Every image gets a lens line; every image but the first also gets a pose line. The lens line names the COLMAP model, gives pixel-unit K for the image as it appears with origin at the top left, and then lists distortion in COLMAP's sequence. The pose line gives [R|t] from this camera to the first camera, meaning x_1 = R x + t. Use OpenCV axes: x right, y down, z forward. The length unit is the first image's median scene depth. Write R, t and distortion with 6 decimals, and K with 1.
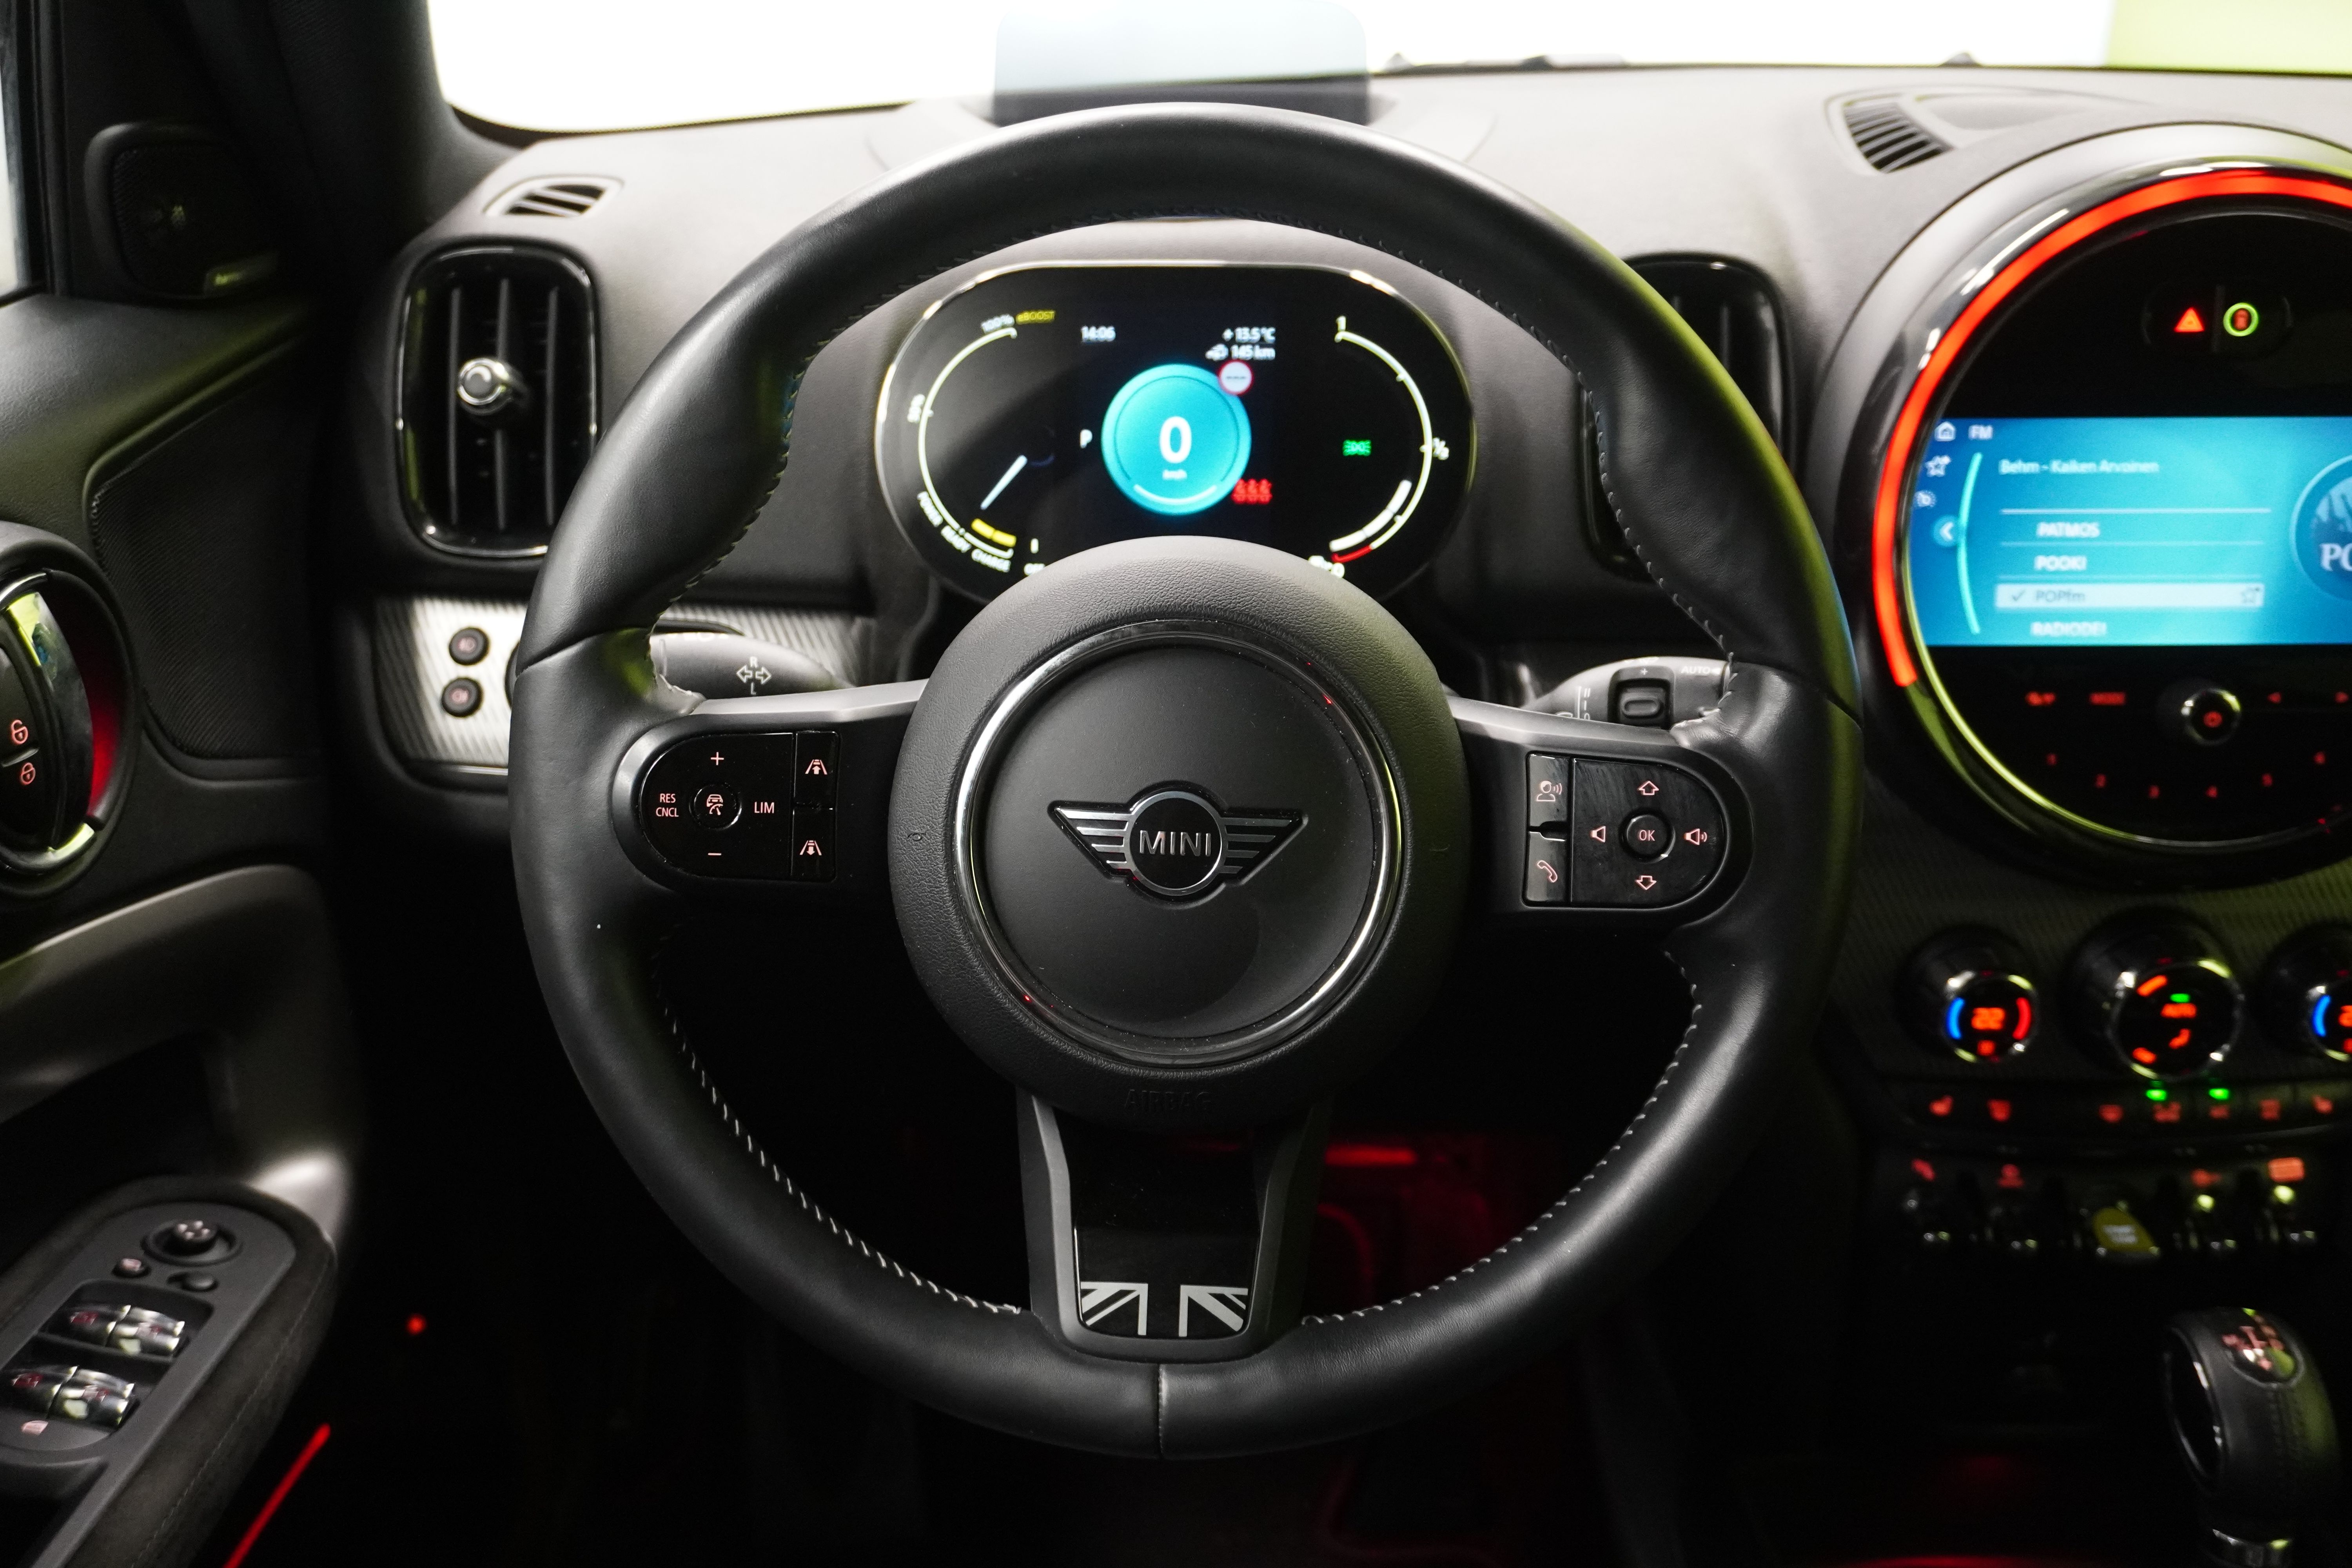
lens RADIAL K [[2291.3, 0, 1176.0], [0, 2291.3, 784.0], [0, 0, 1]] dist [0.078135, 0.010580]
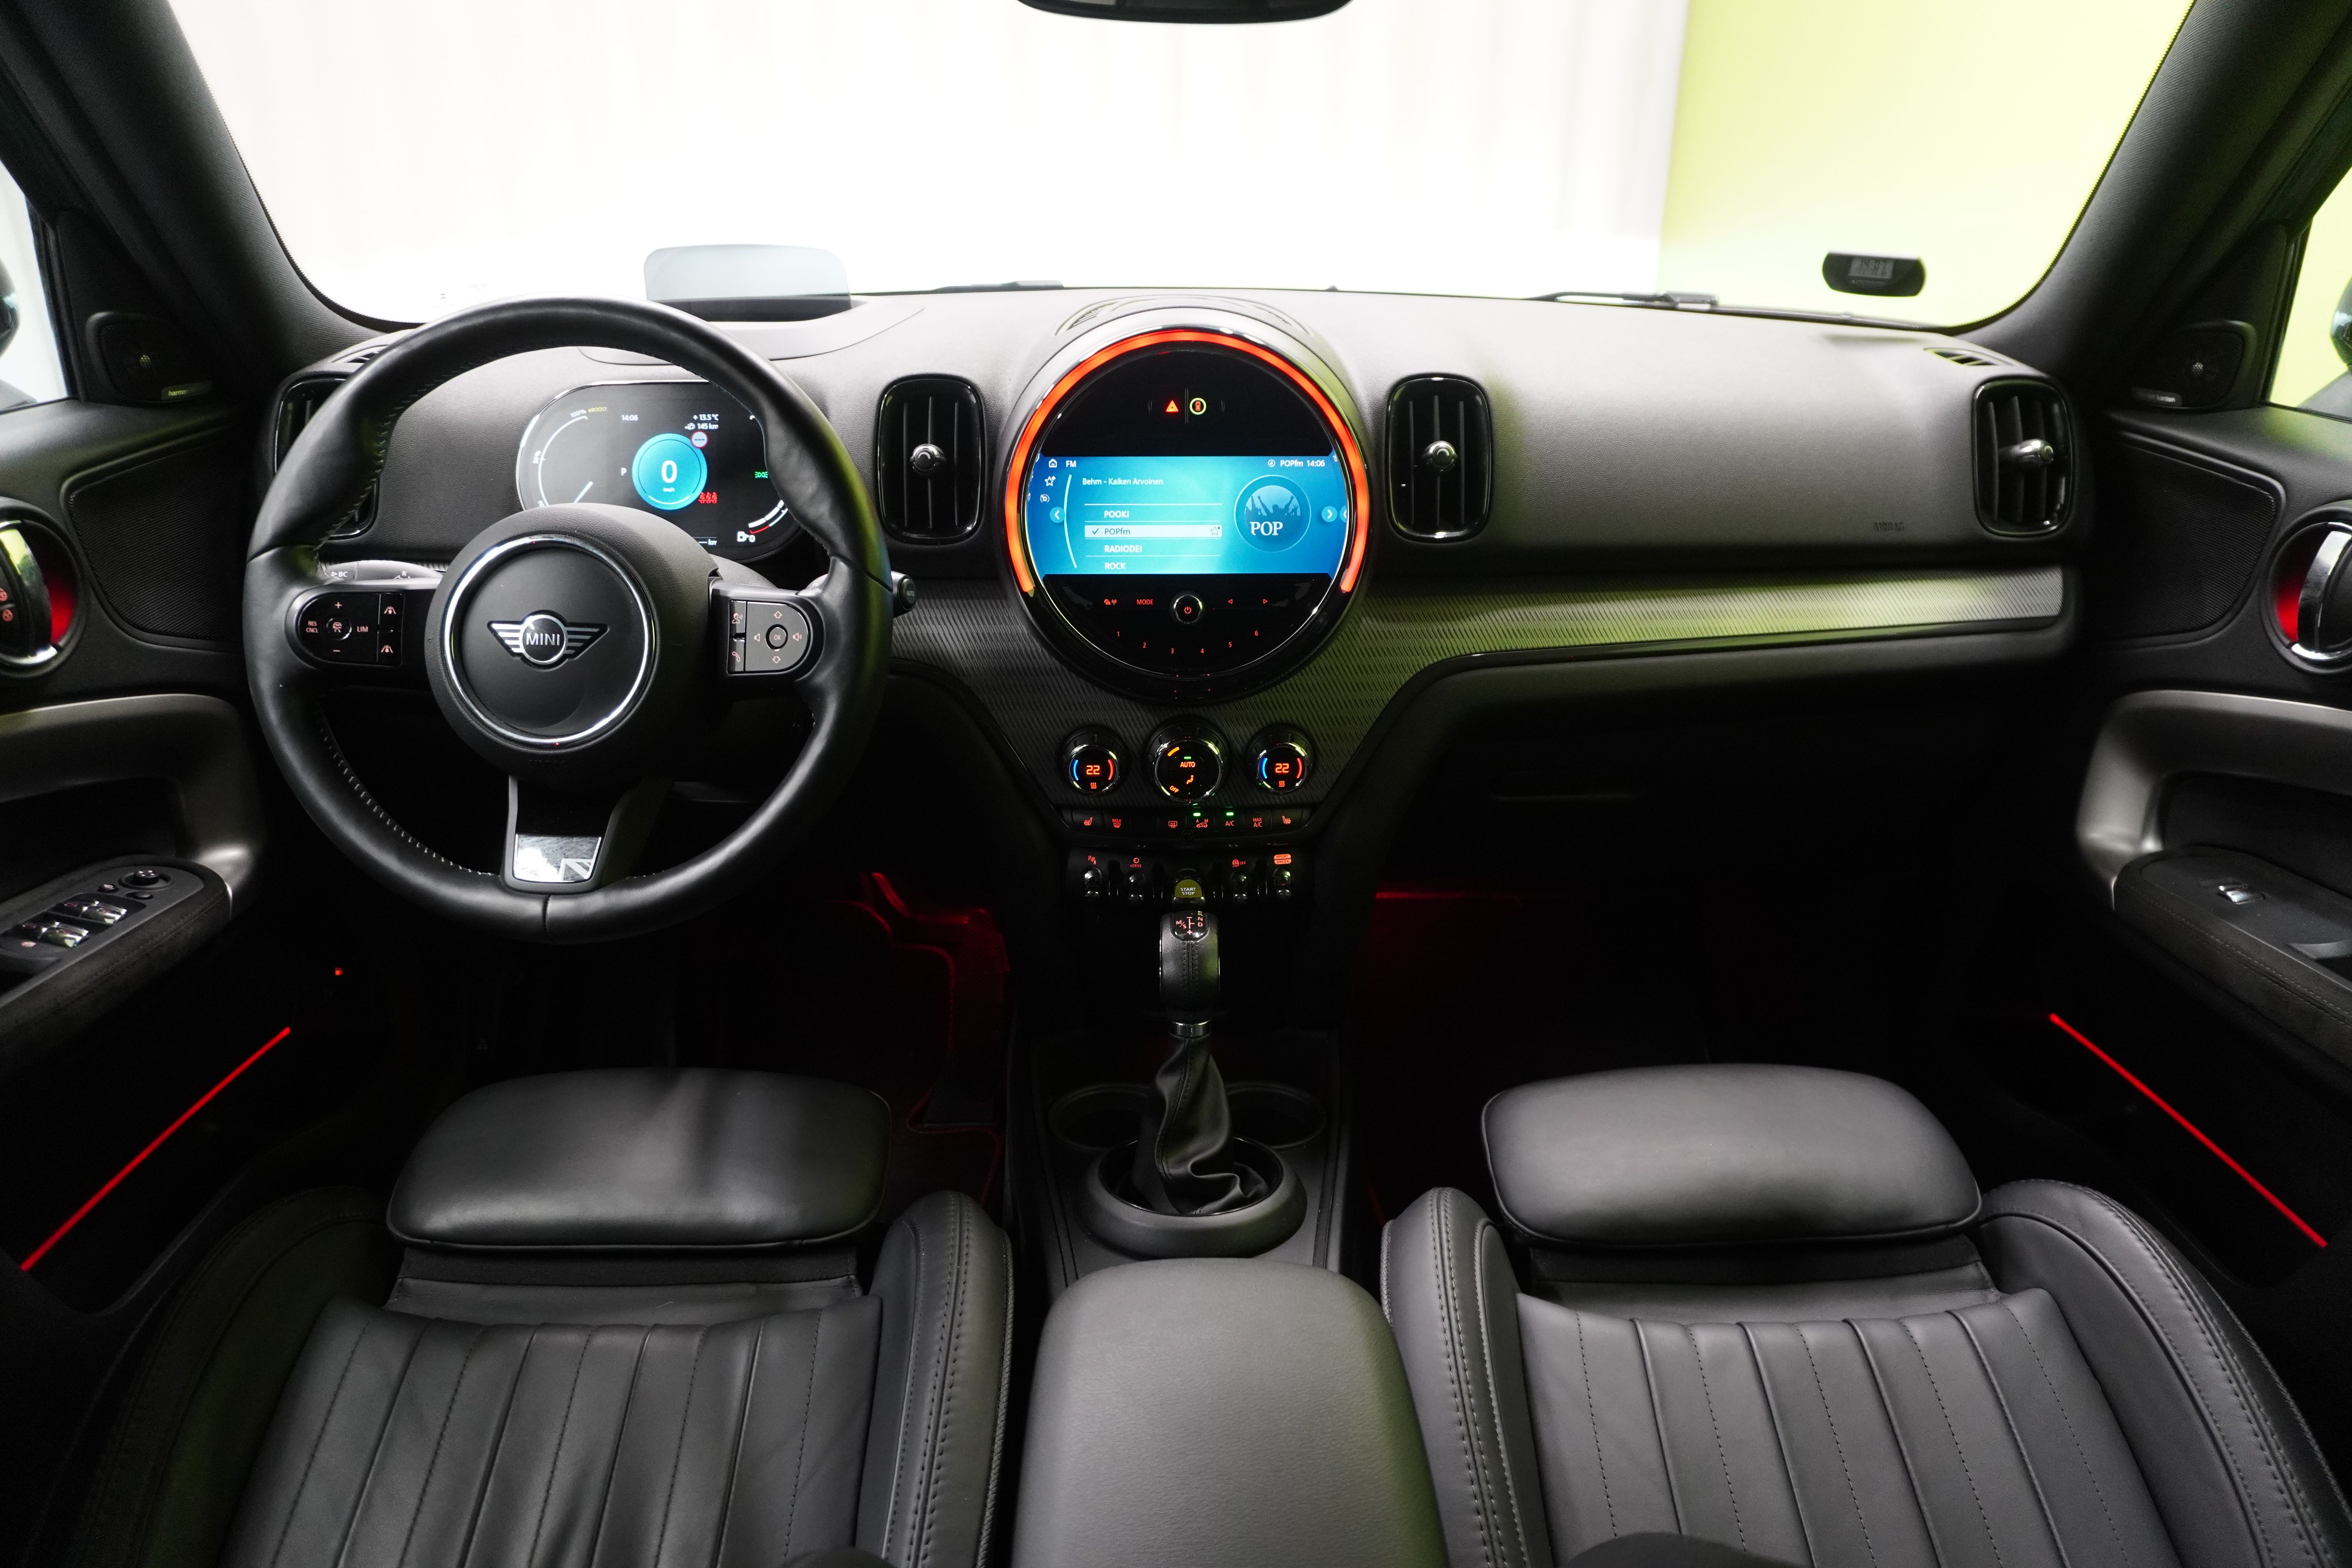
lens RADIAL K [[1649.1, 0, 1176.0], [0, 1649.1, 784.0], [0, 0, 1]] dist [-0.000096, 0.115953]
pose [[0.999424, -0.005102, -0.033557, 0.479546], [0.004297, 0.999702, -0.024024, 0.150147], [0.033670, 0.023866, 0.999148, -0.372503]]
